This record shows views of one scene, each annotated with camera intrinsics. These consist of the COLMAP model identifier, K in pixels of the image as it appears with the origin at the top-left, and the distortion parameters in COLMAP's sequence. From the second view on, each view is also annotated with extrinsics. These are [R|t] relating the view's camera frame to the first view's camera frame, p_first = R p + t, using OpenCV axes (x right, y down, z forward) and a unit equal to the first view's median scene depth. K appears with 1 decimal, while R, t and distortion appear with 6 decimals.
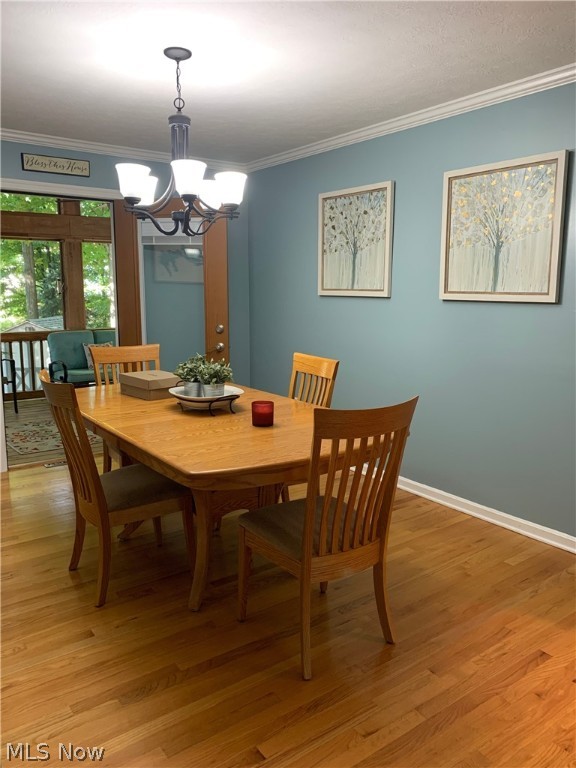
lens RADIAL K [[596.0, 0, 293.9], [0, 596.0, 381.4], [0, 0, 1]] dist [-0.000640, -0.000314]
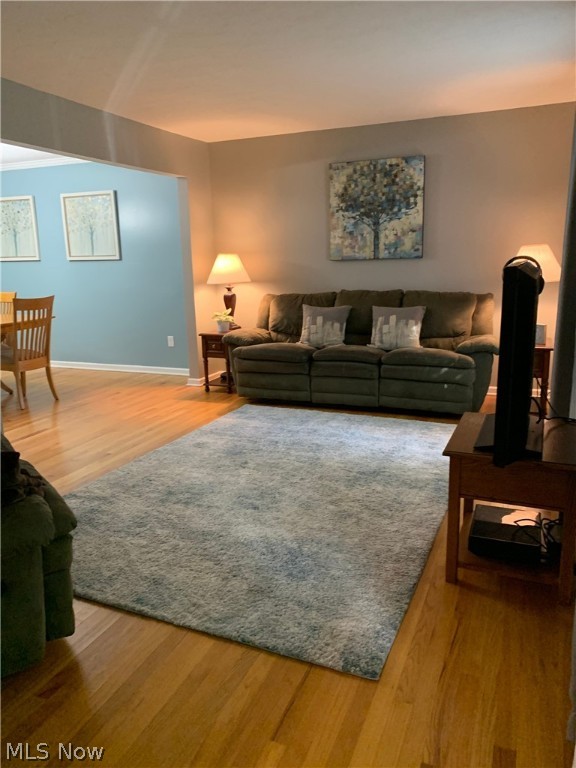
lens RADIAL K [[596.0, 0, 283.0], [0, 596.0, 382.2], [0, 0, 1]] dist [-0.000640, -0.000314]
pose [[0.864932, -0.134535, 0.483522, -0.161272], [0.106251, 0.990650, 0.085576, 0.191114], [-0.490514, -0.022643, 0.871139, -1.215802]]
